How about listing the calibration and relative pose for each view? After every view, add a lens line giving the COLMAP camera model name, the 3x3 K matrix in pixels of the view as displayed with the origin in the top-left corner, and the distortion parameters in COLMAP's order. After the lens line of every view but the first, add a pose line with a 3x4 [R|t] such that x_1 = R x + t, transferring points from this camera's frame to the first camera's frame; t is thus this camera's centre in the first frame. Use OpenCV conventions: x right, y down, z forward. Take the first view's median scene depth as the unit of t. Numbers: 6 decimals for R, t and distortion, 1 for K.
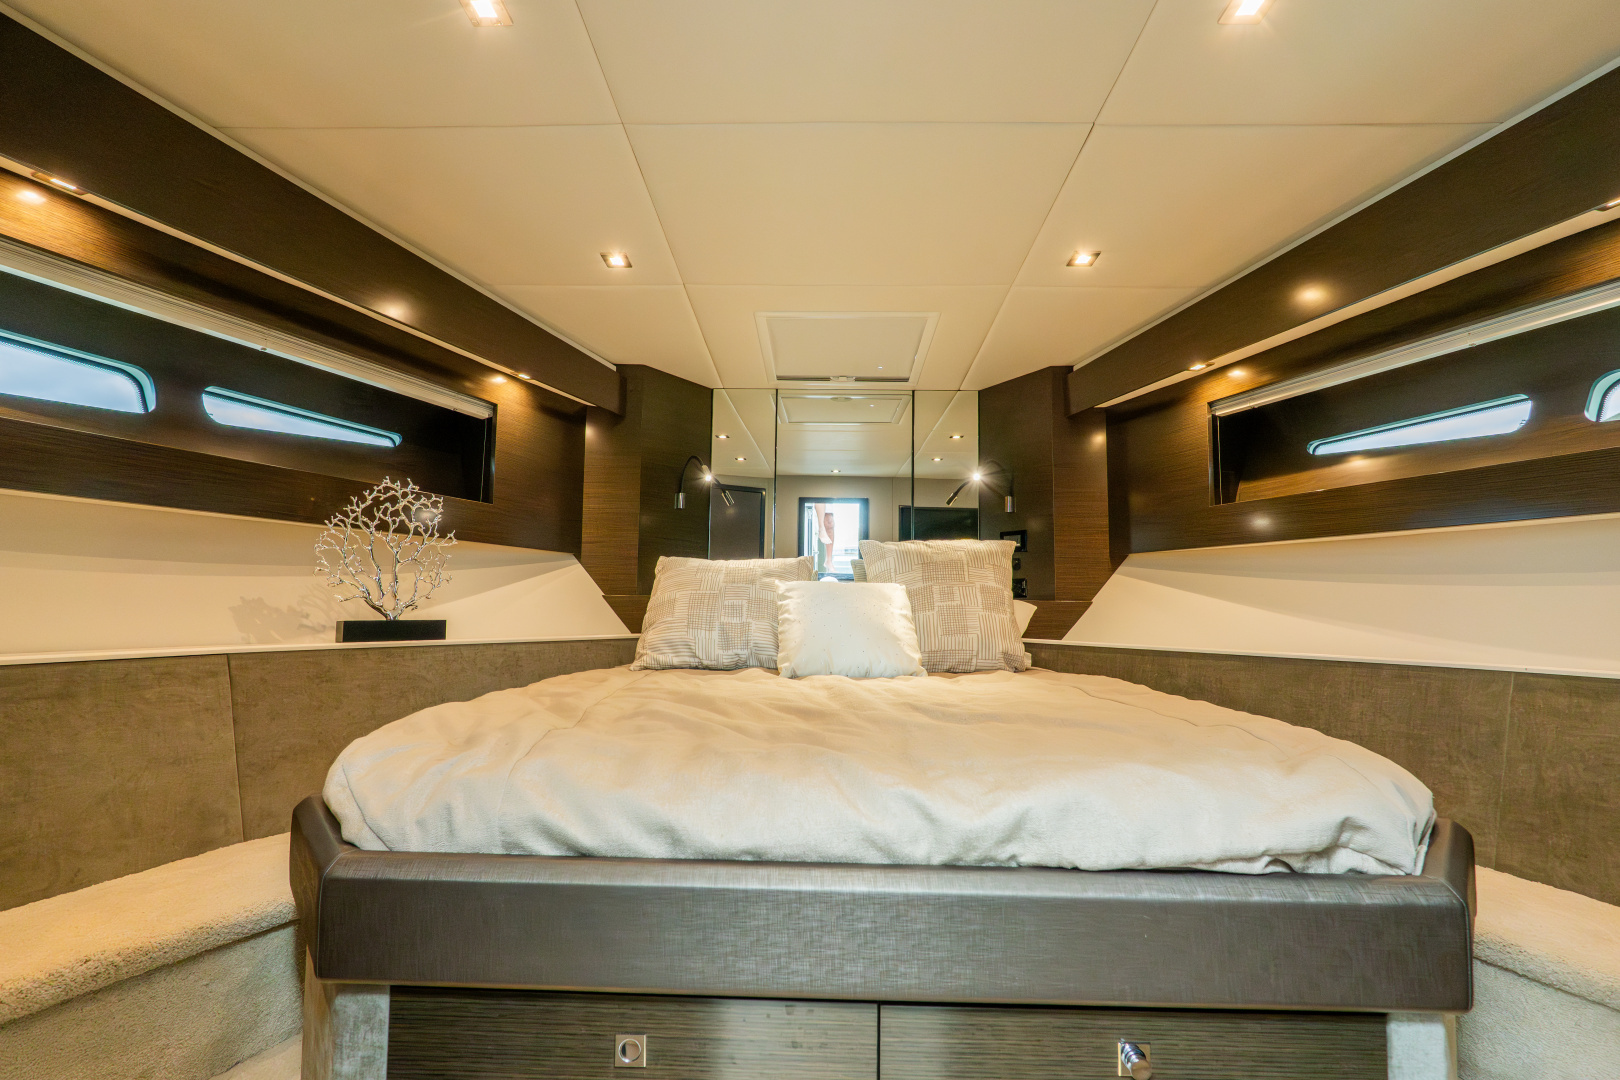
lens RADIAL K [[739.2, 0, 808.3], [0, 739.2, 544.3], [0, 0, 1]] dist [-0.010802, 0.000691]
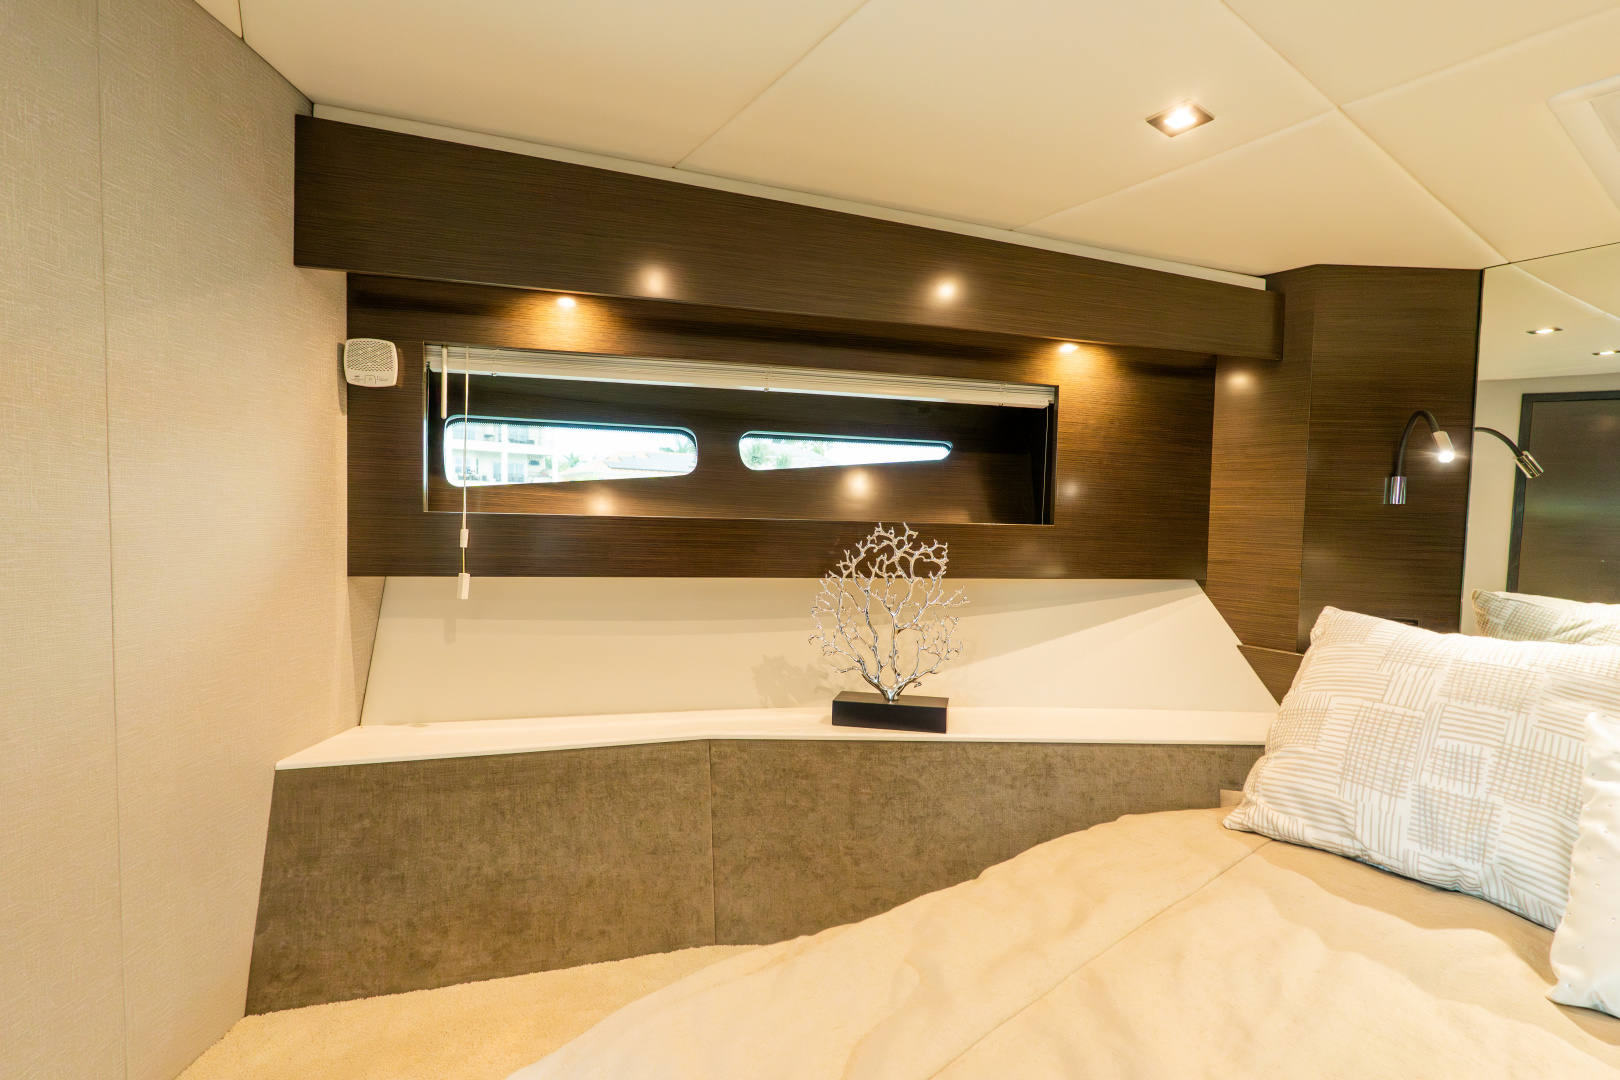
lens RADIAL K [[746.7, 0, 809.7], [0, 746.7, 548.4], [0, 0, 1]] dist [-0.010281, 0.000720]
pose [[0.583511, 0.042080, -0.811014, 0.046276], [0.056420, 0.994143, 0.092175, -0.142171], [0.810143, -0.099542, 0.577720, 0.457242]]
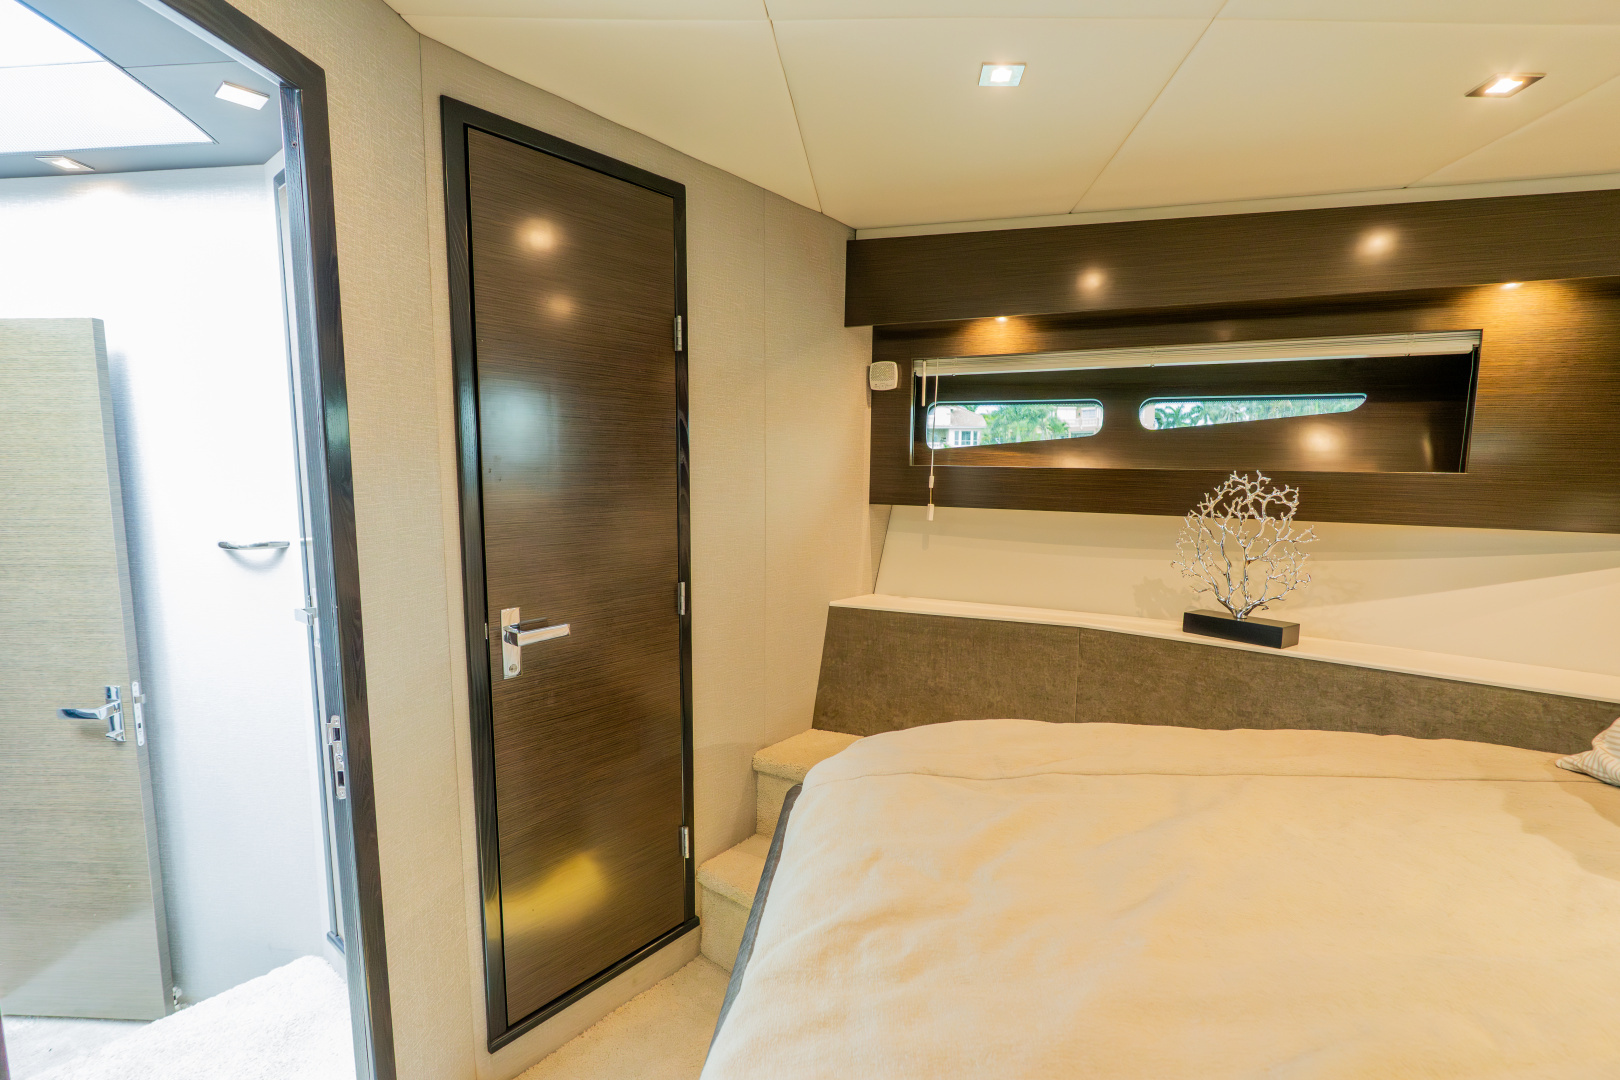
lens RADIAL K [[739.2, 0, 808.3], [0, 739.2, 544.3], [0, 0, 1]] dist [-0.010802, 0.000691]
pose [[-0.078554, 0.100121, -0.991869, 0.438011], [0.078898, 0.992448, 0.093931, -0.129614], [0.993783, -0.070878, -0.085860, 0.510832]]
